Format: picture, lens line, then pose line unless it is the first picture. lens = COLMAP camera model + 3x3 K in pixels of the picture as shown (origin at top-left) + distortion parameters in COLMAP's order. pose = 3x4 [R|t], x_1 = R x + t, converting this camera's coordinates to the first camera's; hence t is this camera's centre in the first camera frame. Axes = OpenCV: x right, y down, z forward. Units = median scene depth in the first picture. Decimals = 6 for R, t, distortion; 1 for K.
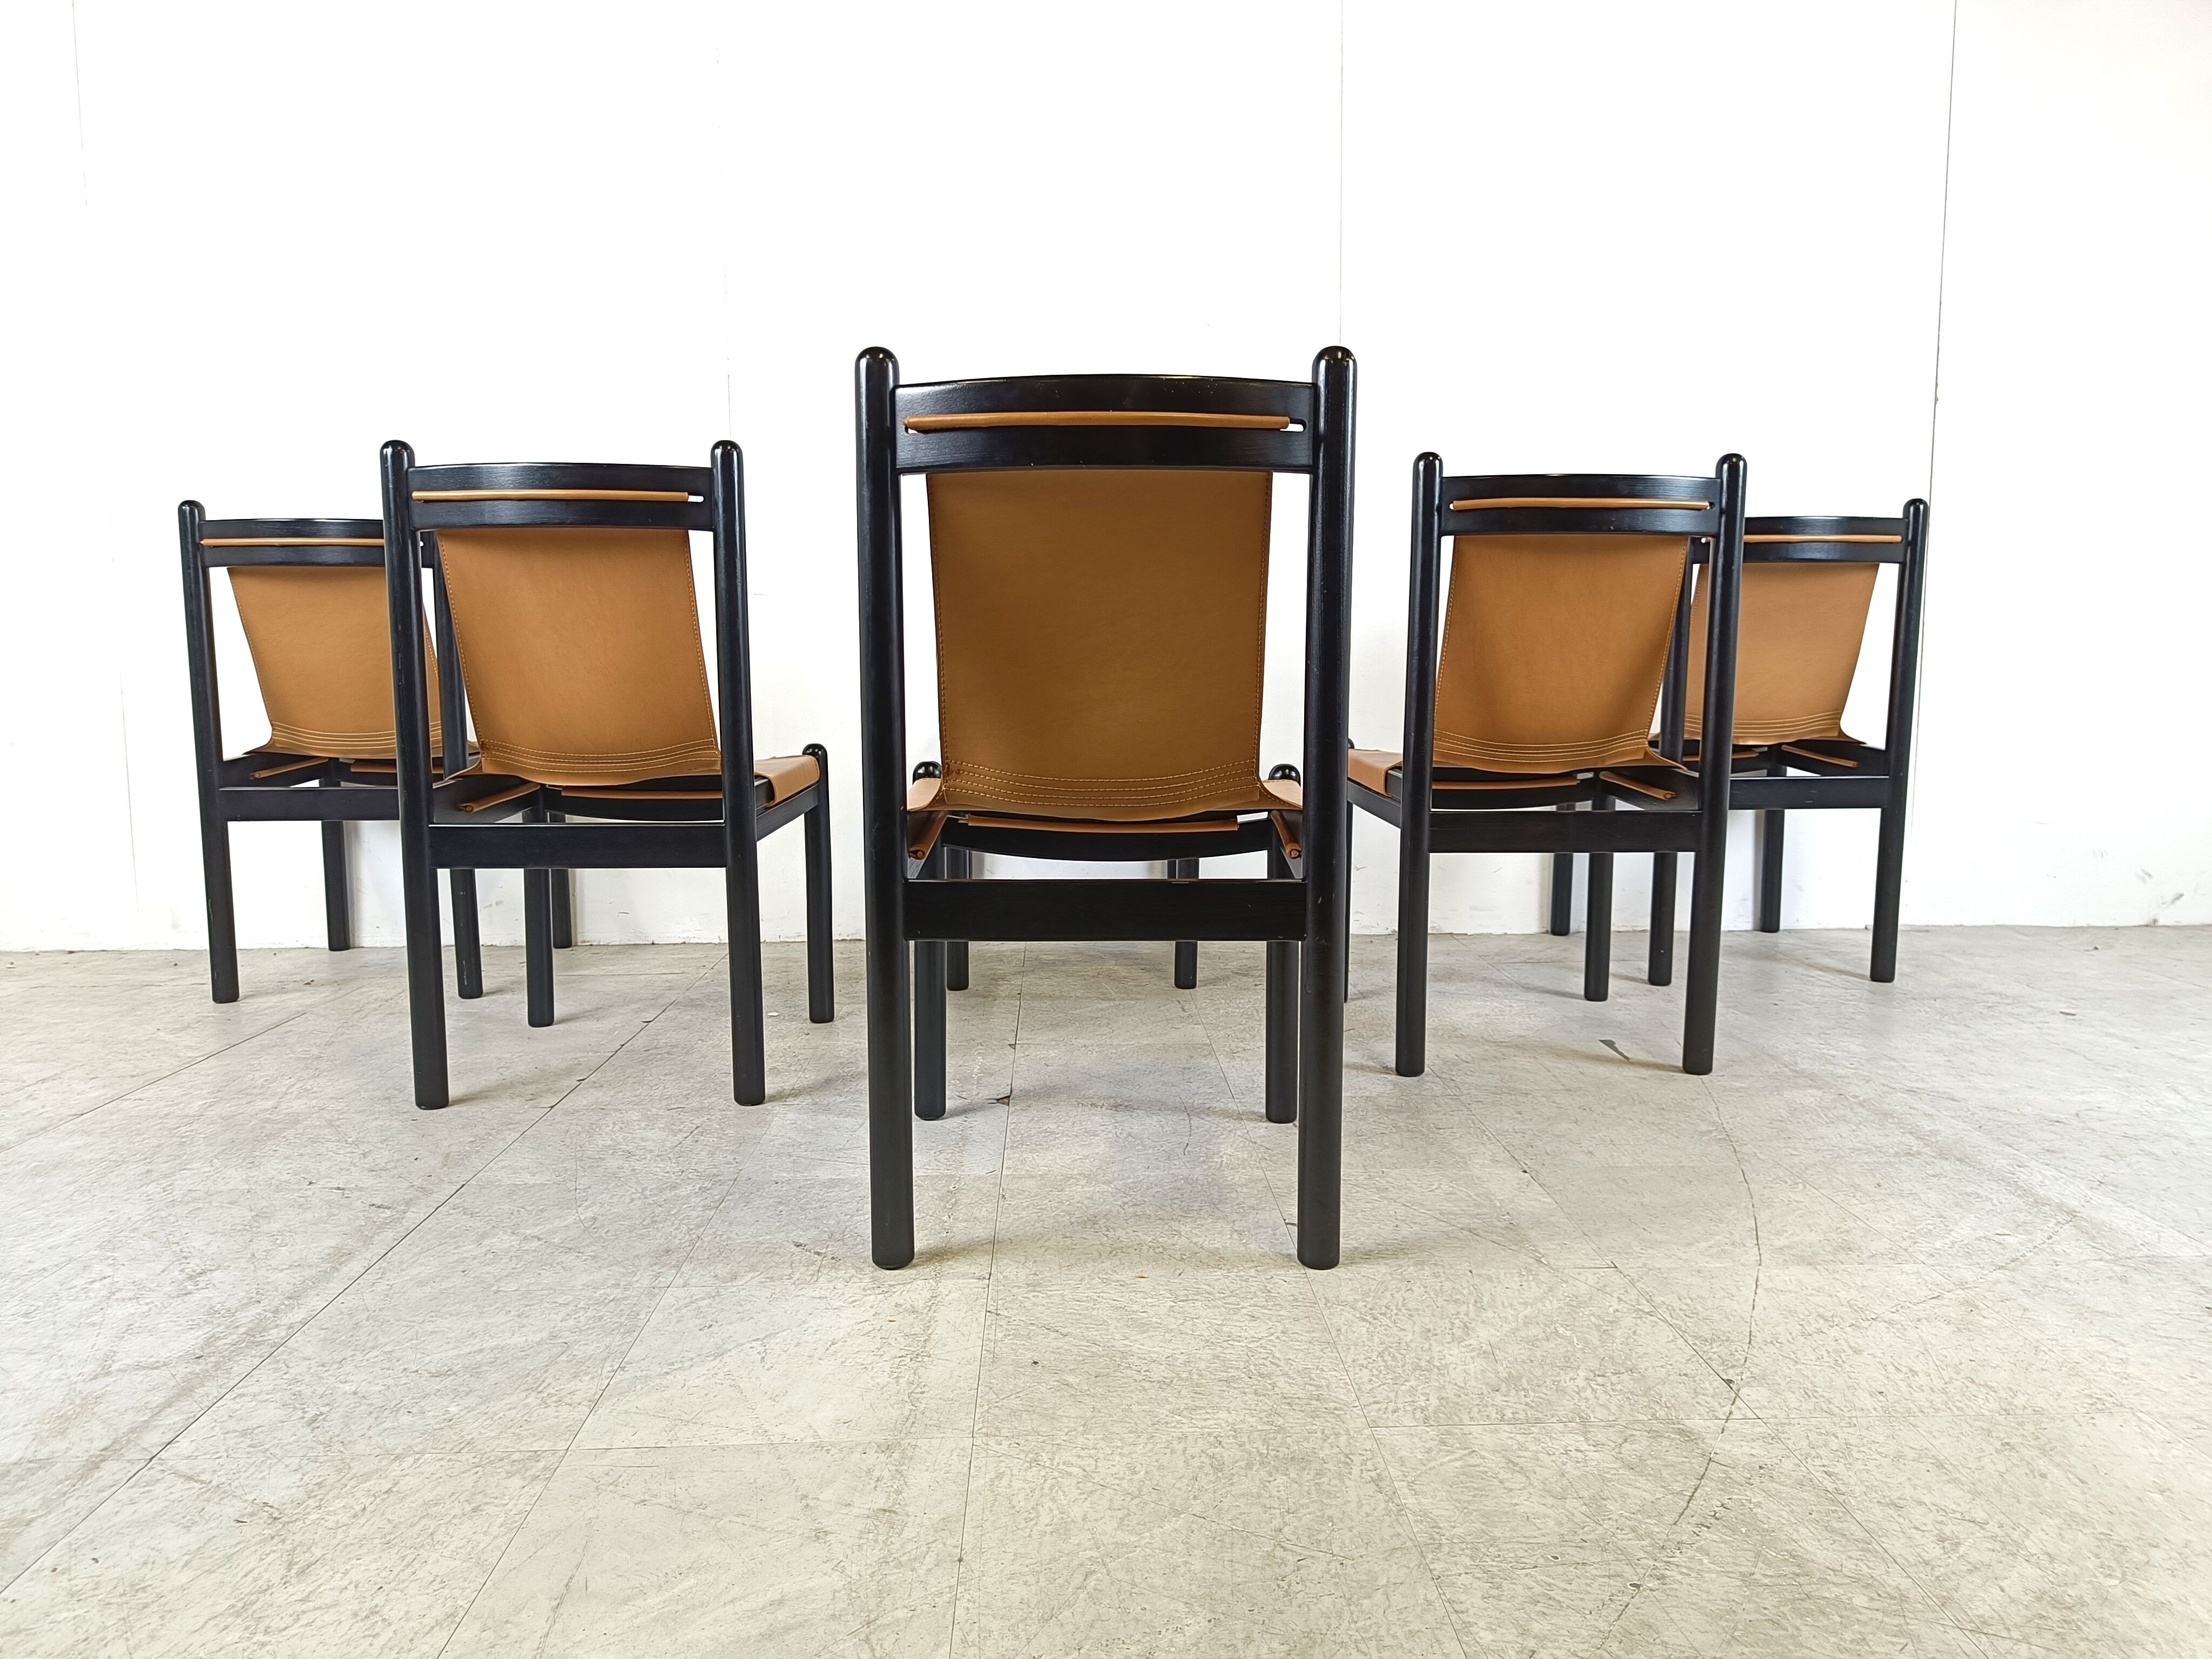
lens RADIAL K [[1526.9, 0, 1136.7], [0, 1526.9, 854.9], [0, 0, 1]] dist [0.005719, 0.002417]
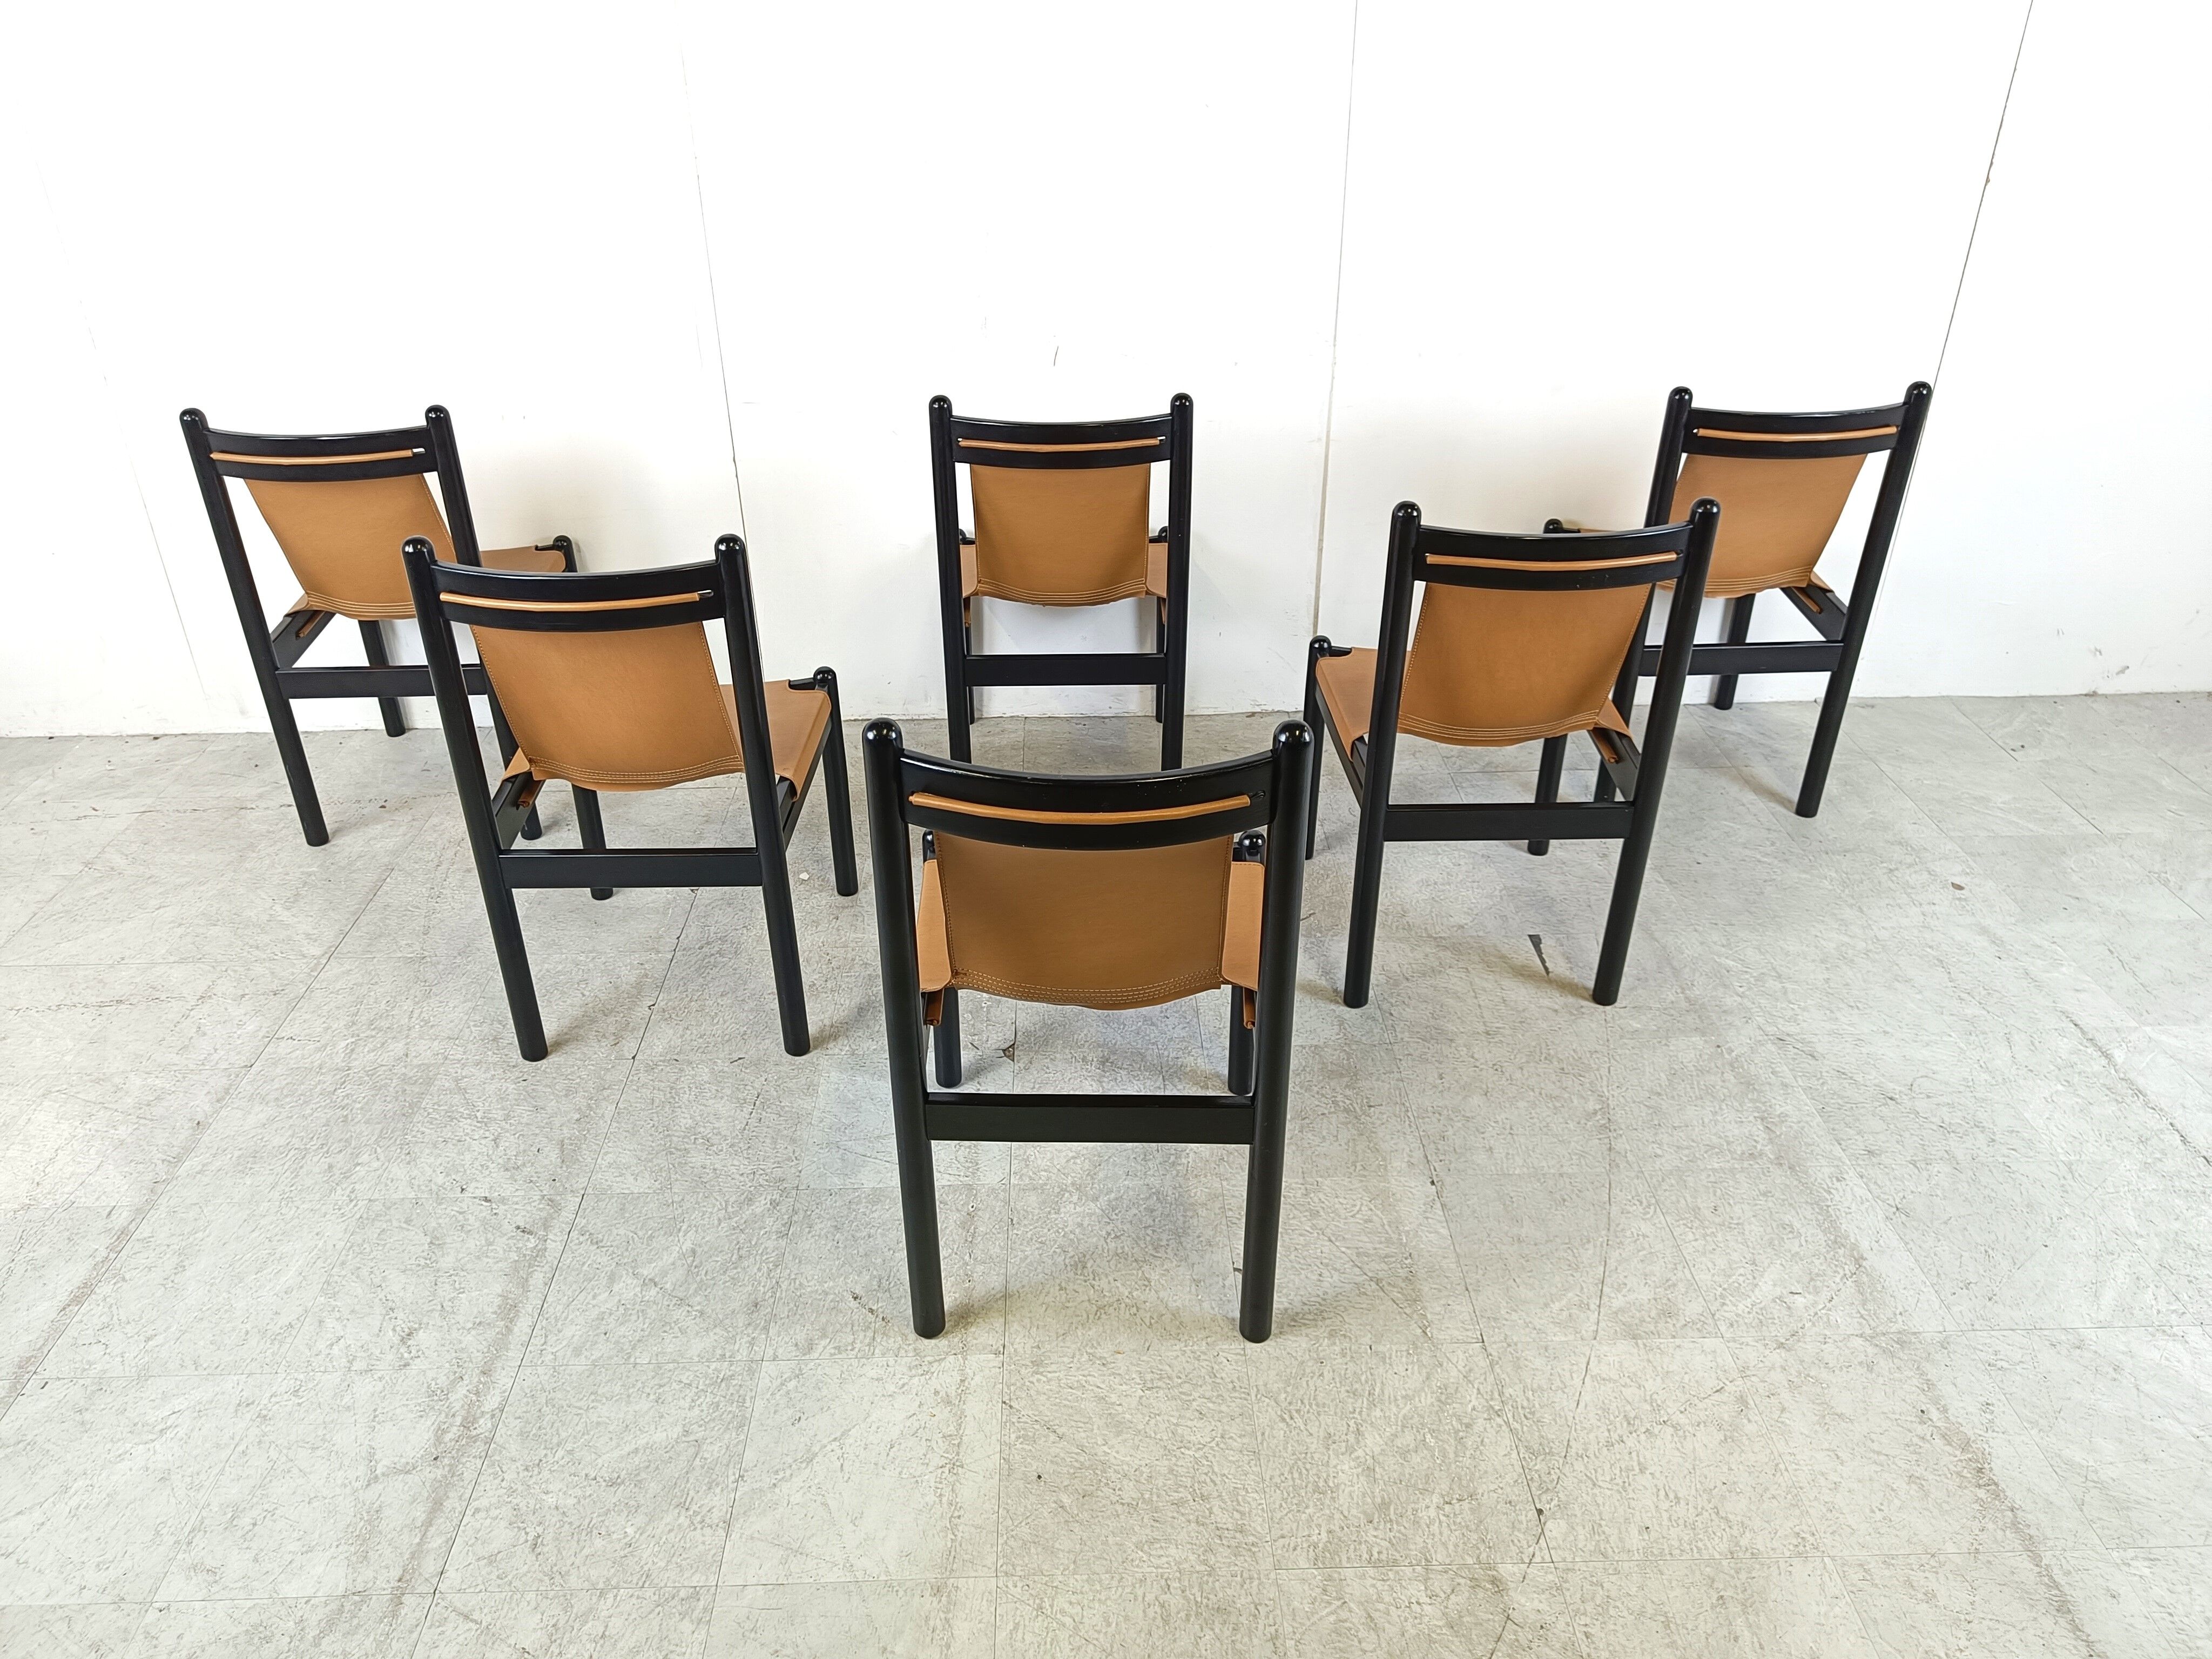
lens RADIAL K [[1522.2, 0, 1107.1], [0, 1522.2, 808.9], [0, 0, 1]] dist [0.008073, -0.000165]
pose [[0.999800, 0.007256, -0.018647, 0.014989], [0.000370, 0.925057, 0.379827, -0.696911], [0.020006, -0.379758, 0.924869, -0.039373]]
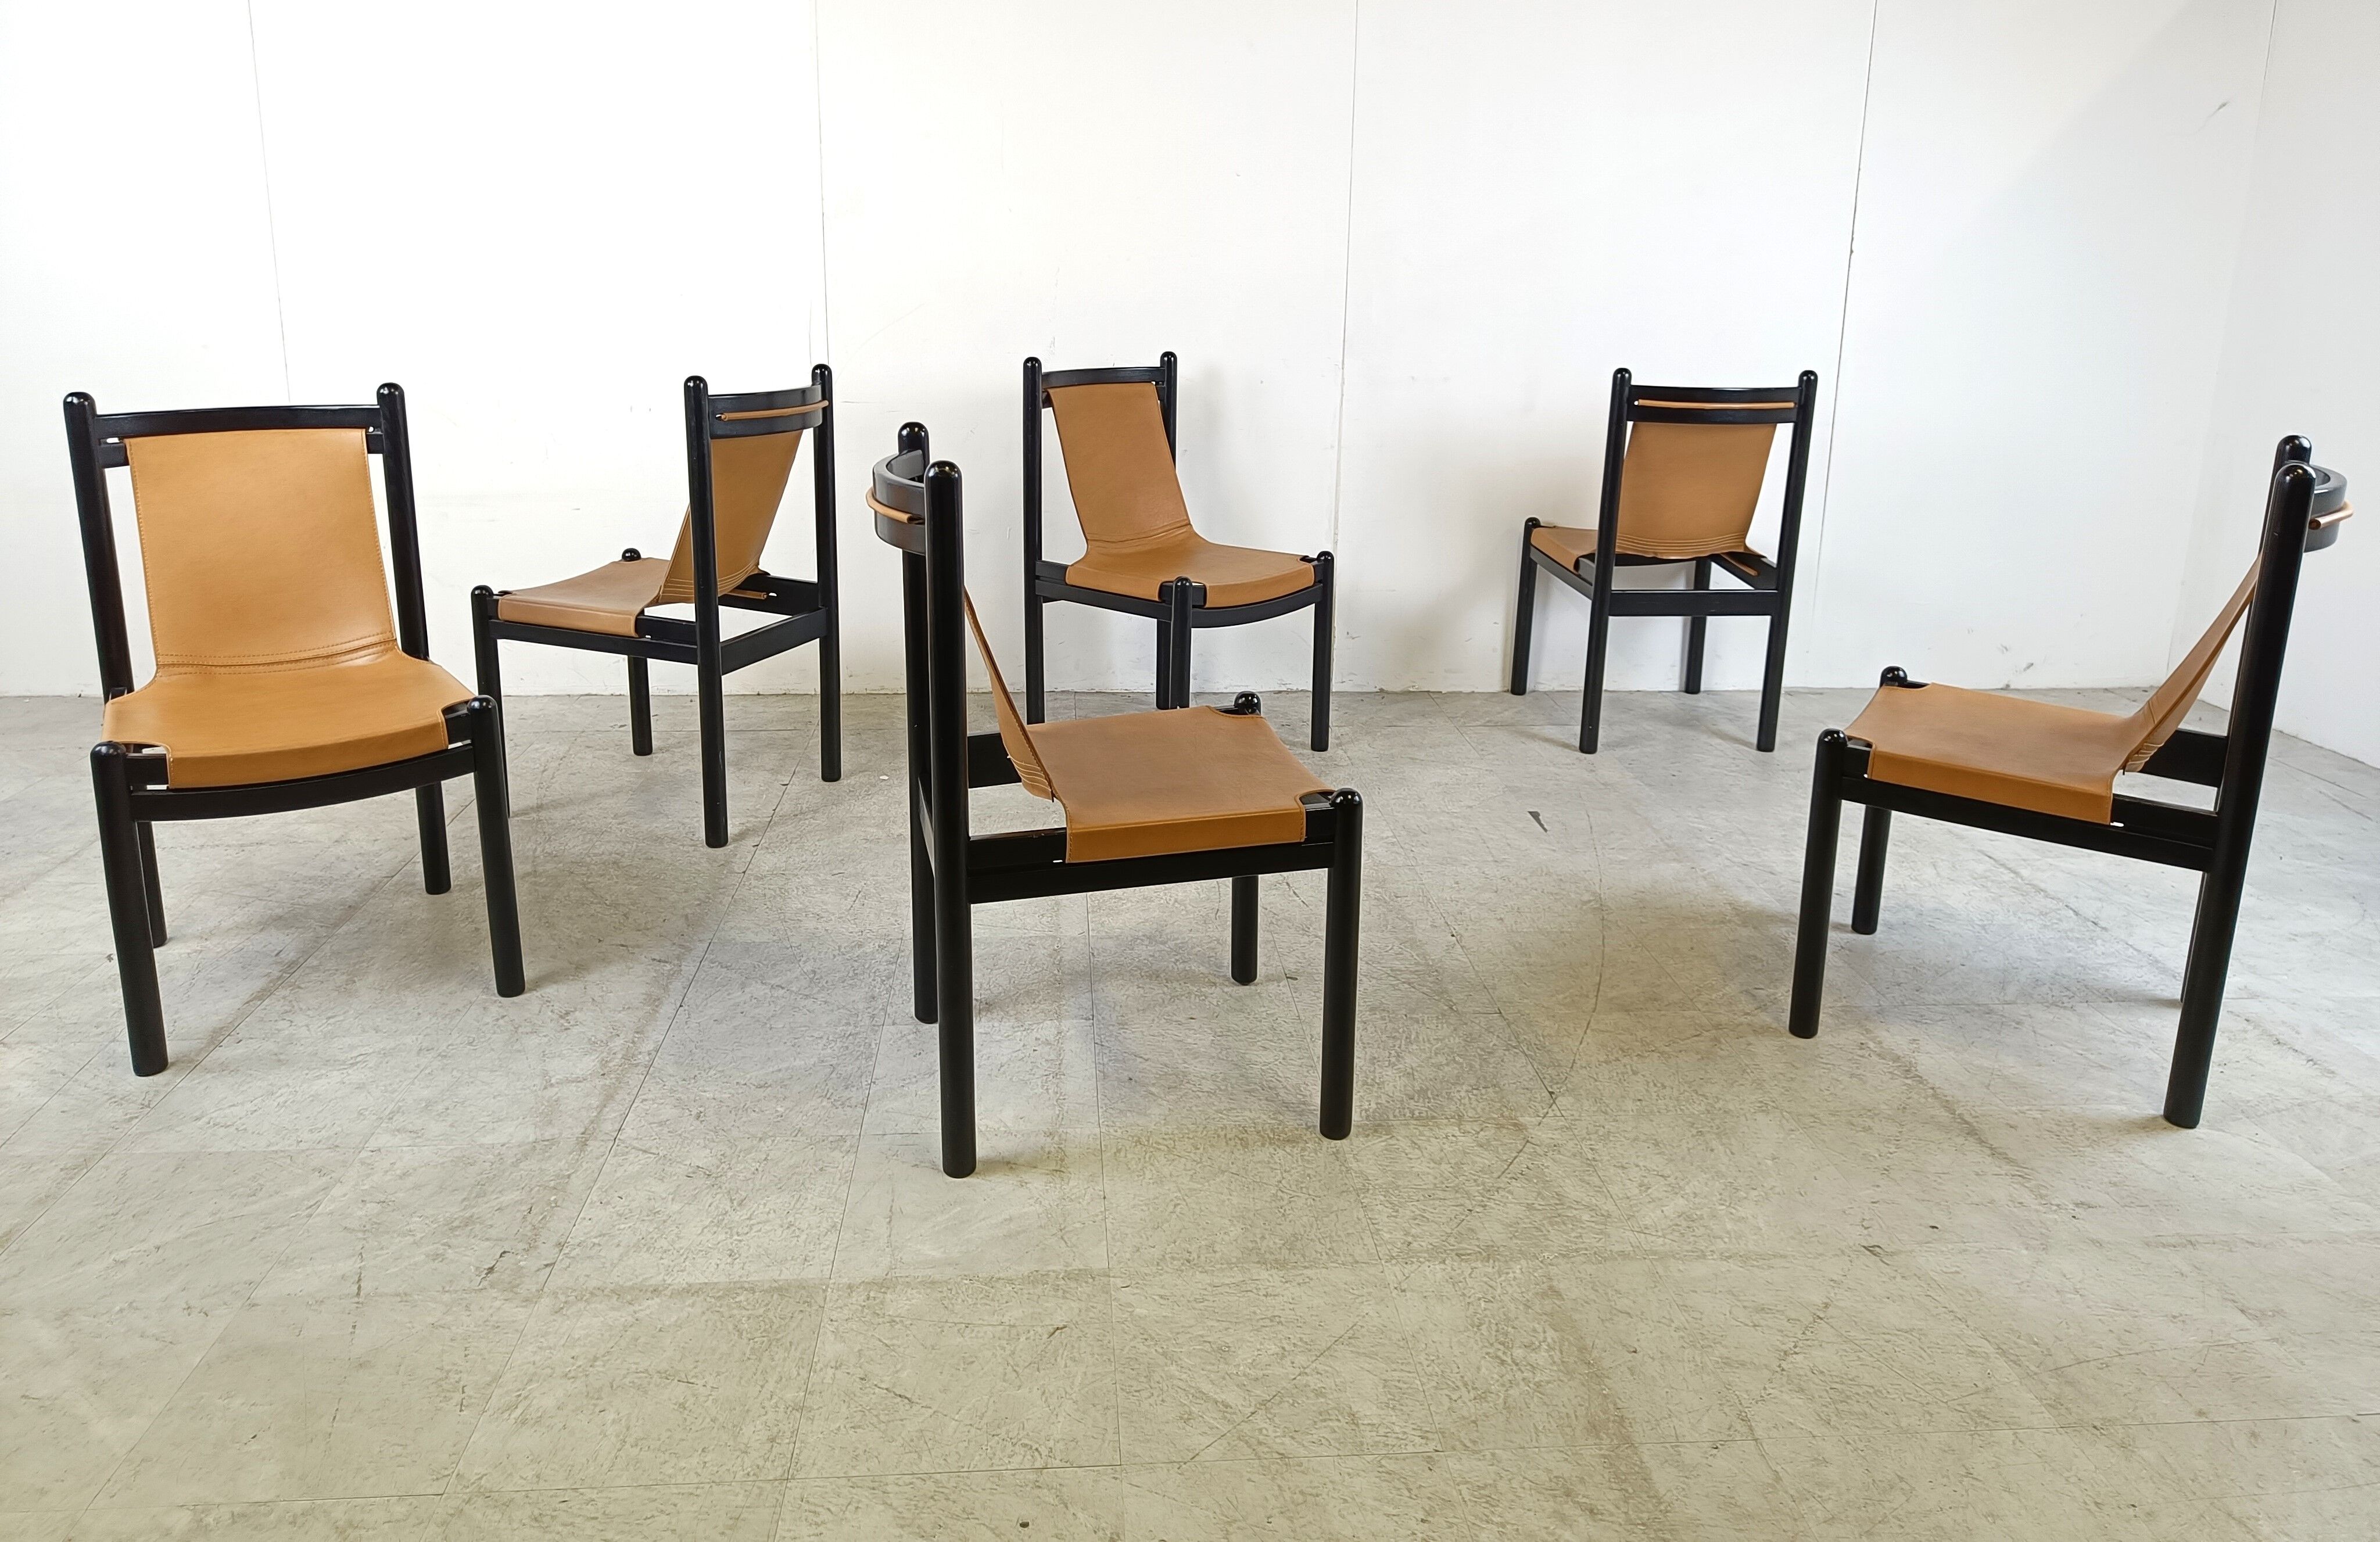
lens RADIAL K [[1629.8, 0, 1202.8], [0, 1629.8, 652.3], [0, 0, 1]] dist [0.006561, 0.002206]
pose [[0.998959, 0.013481, 0.043584, -0.066555], [-0.018407, 0.993230, 0.114695, -0.294573], [-0.041743, -0.115378, 0.992444, -0.617900]]
